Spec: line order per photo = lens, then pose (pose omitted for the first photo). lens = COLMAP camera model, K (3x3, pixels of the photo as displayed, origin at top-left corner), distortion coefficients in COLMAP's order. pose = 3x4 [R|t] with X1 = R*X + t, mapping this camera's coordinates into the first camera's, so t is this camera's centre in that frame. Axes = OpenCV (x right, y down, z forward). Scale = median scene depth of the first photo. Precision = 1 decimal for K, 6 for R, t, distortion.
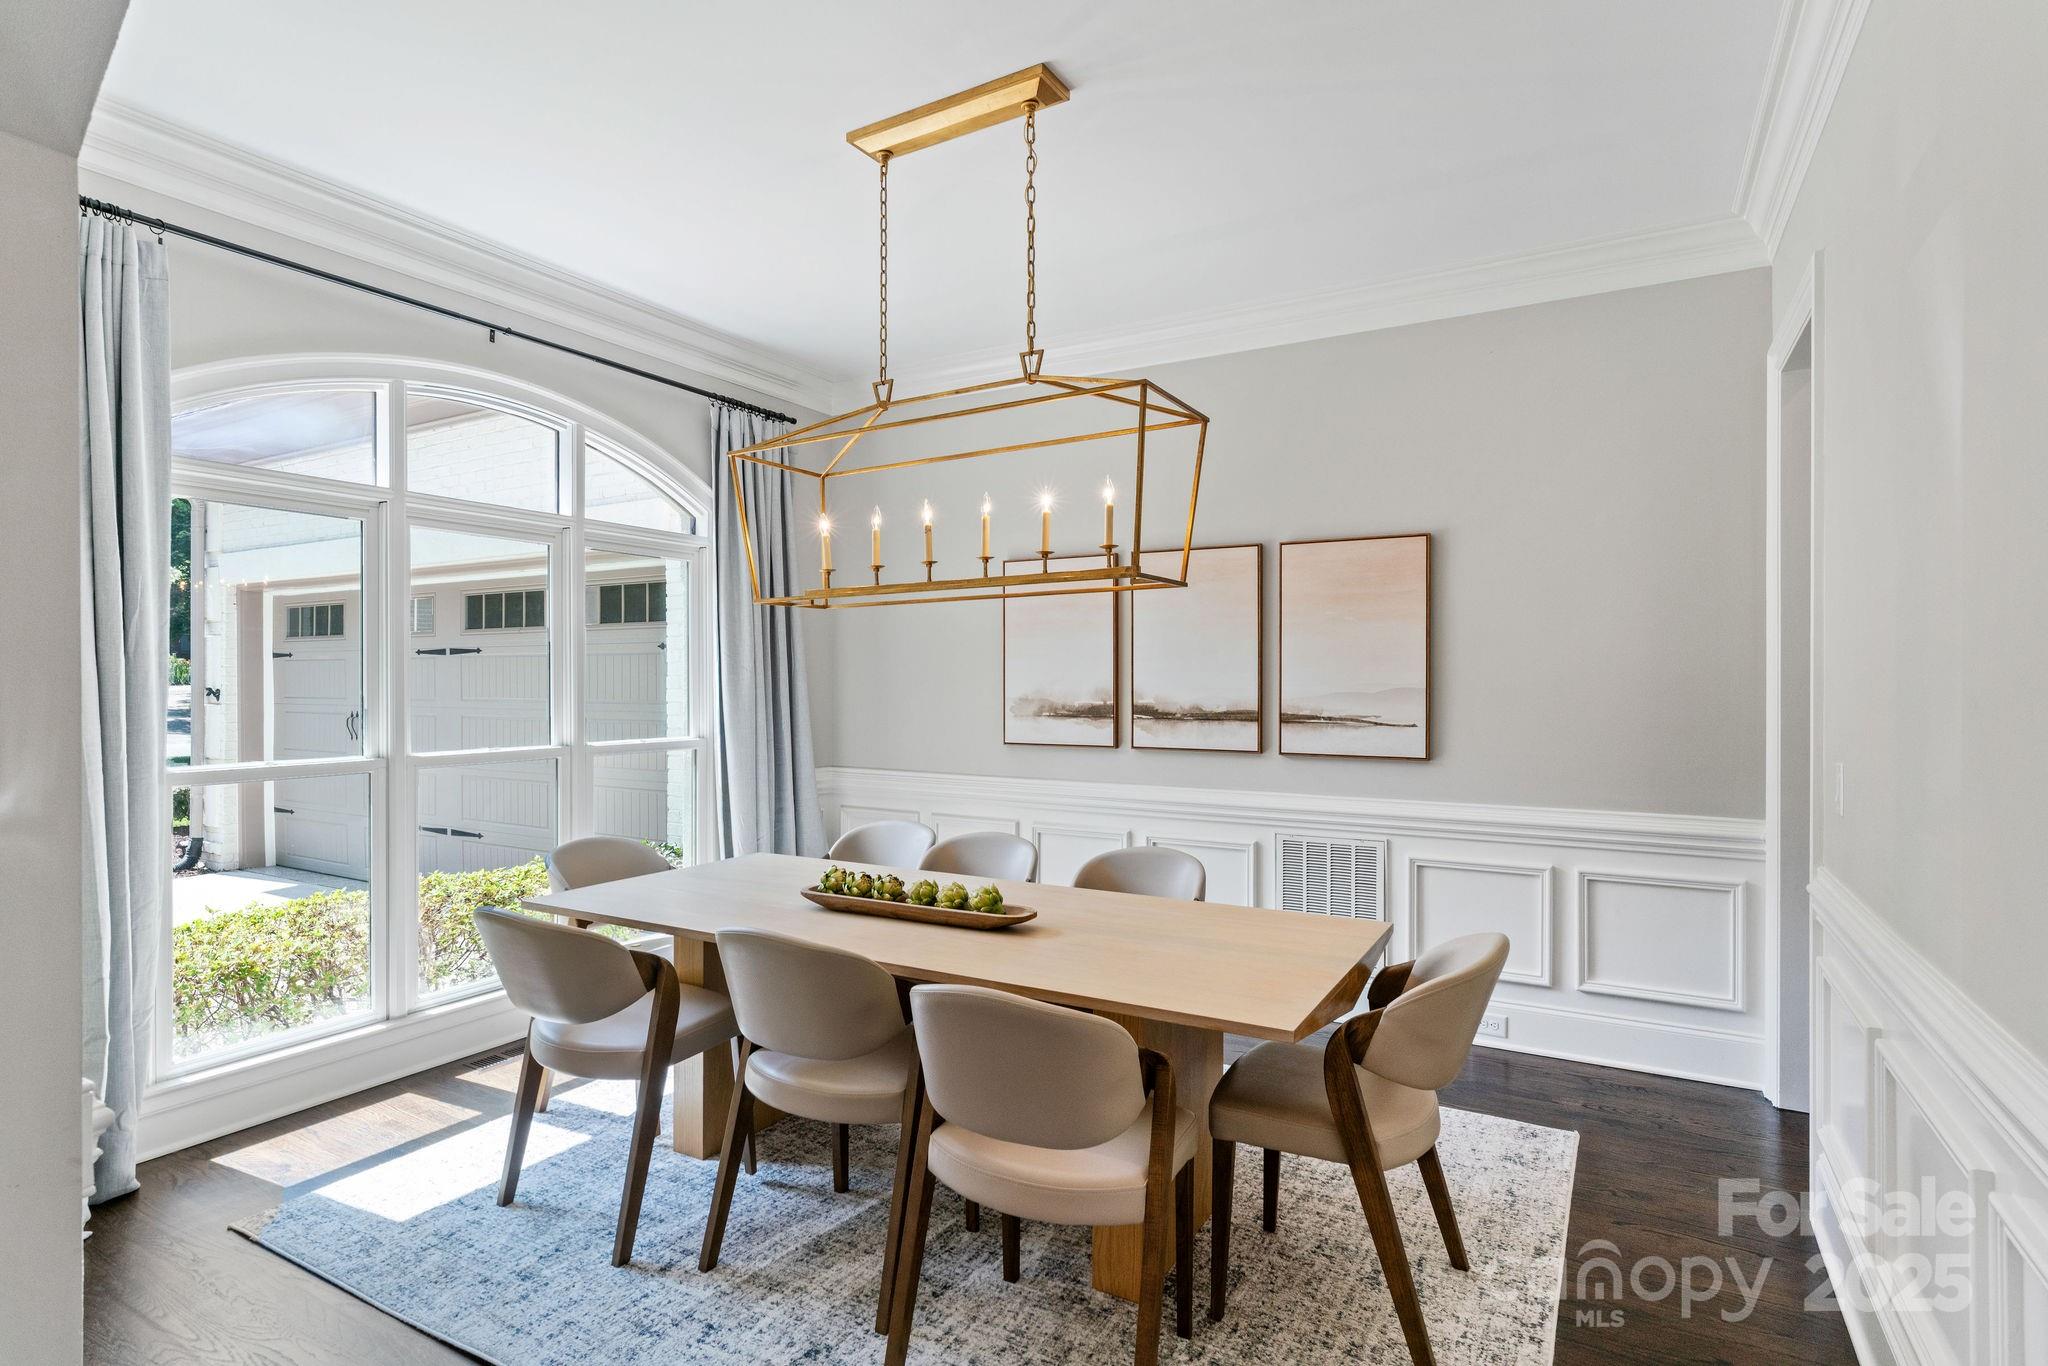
lens RADIAL K [[1046.8, 0, 1023.1], [0, 1046.8, 684.8], [0, 0, 1]] dist [0.000555, 0.000424]
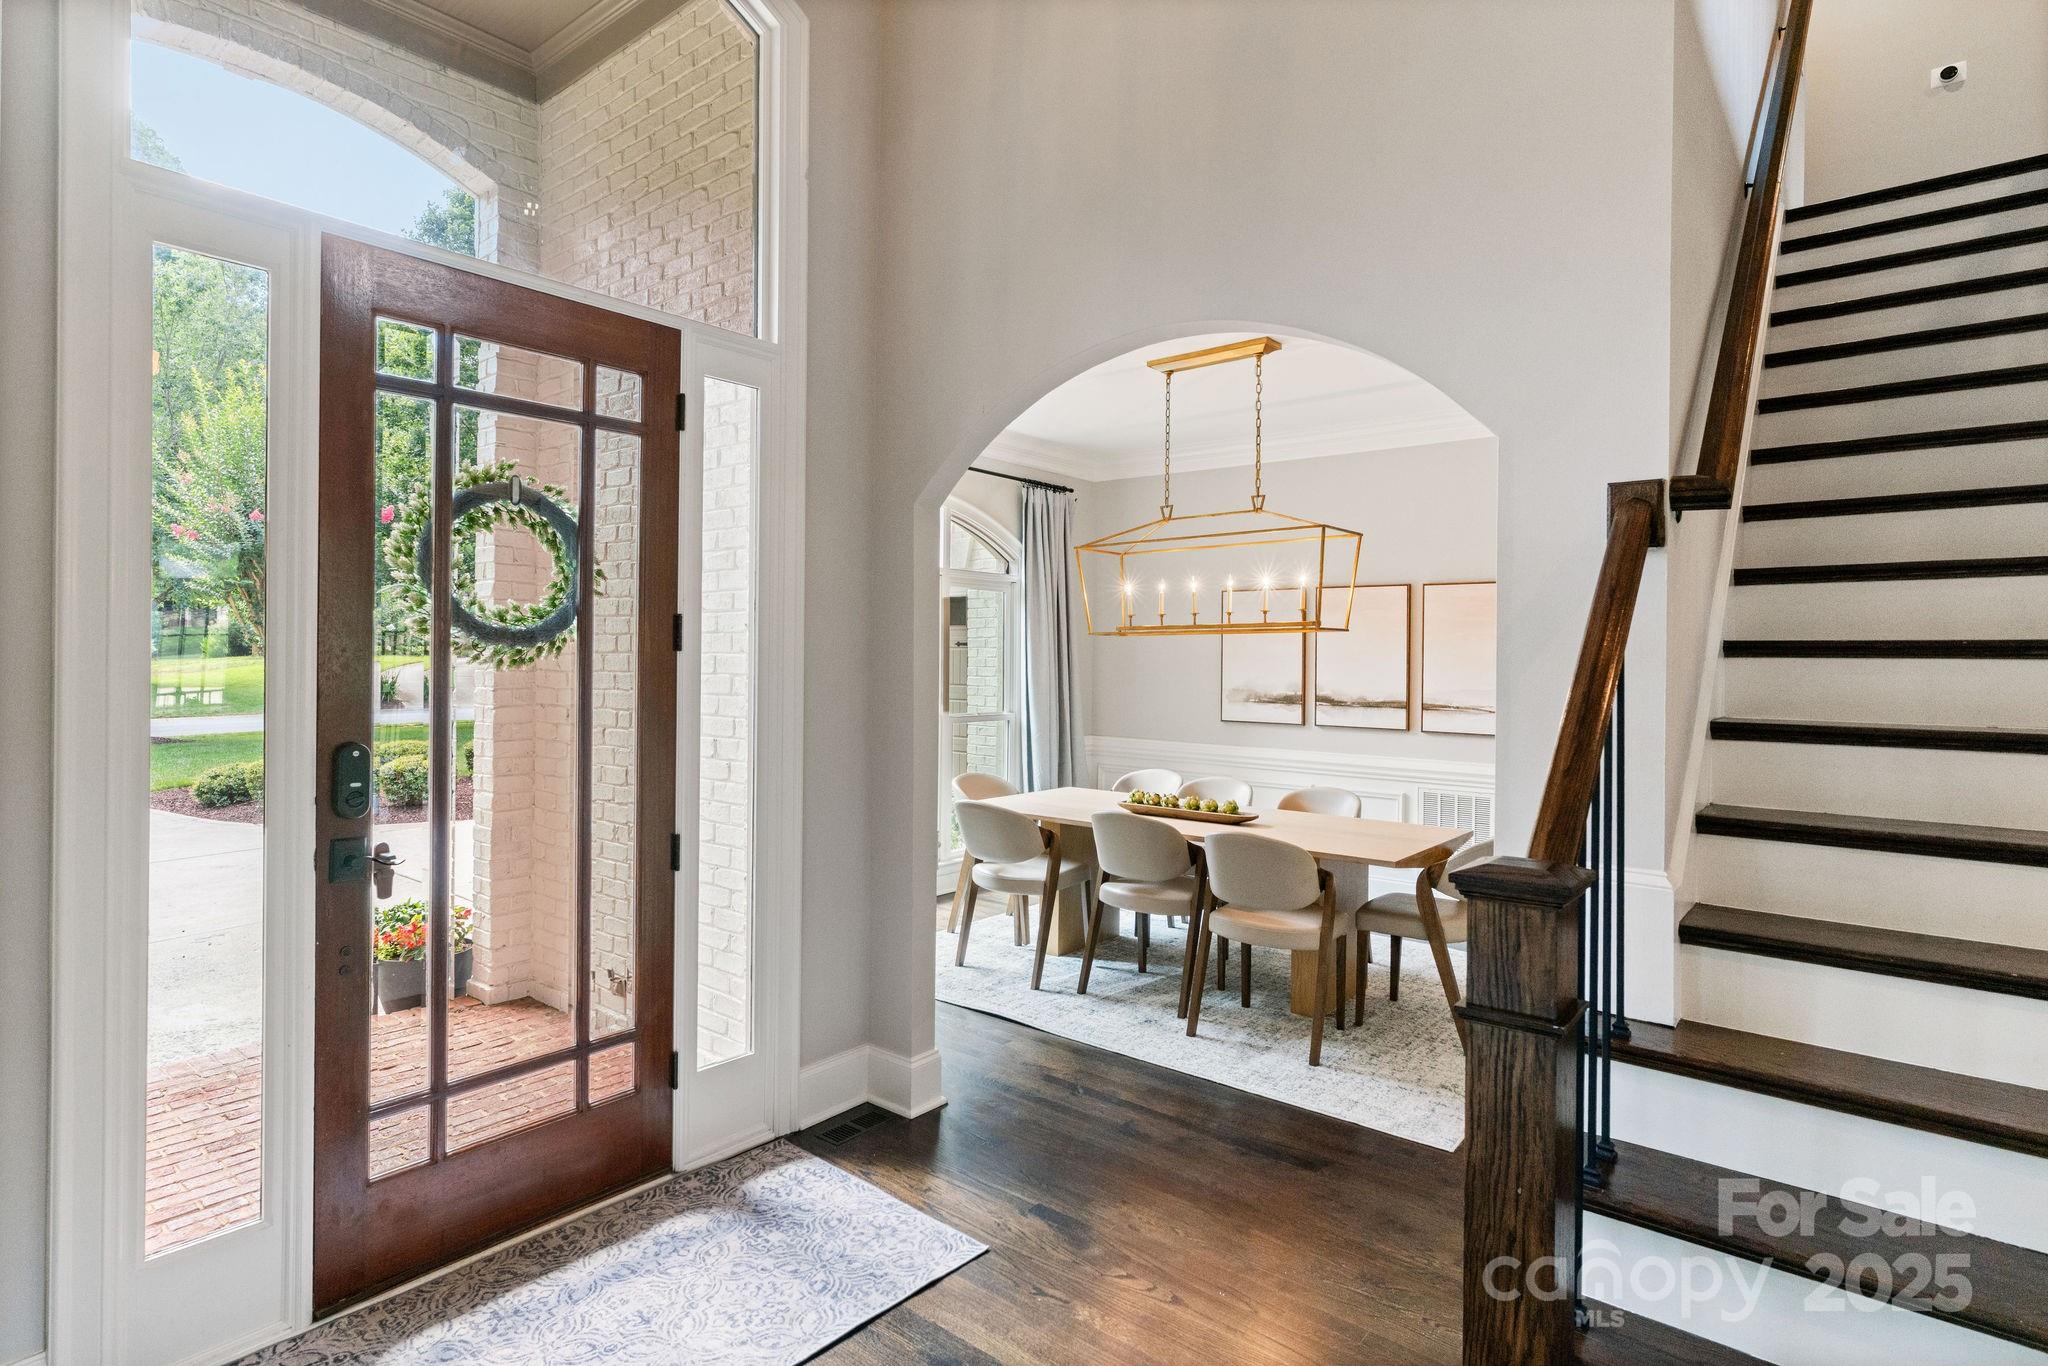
lens RADIAL K [[1046.8, 0, 1037.0], [0, 1046.8, 656.1], [0, 0, 1]] dist [0.000555, 0.000424]
pose [[0.987845, 0.010224, -0.155108, -0.079850], [-0.011301, 0.999918, -0.006065, -0.034342], [0.155033, 0.007744, 0.987879, -0.754929]]
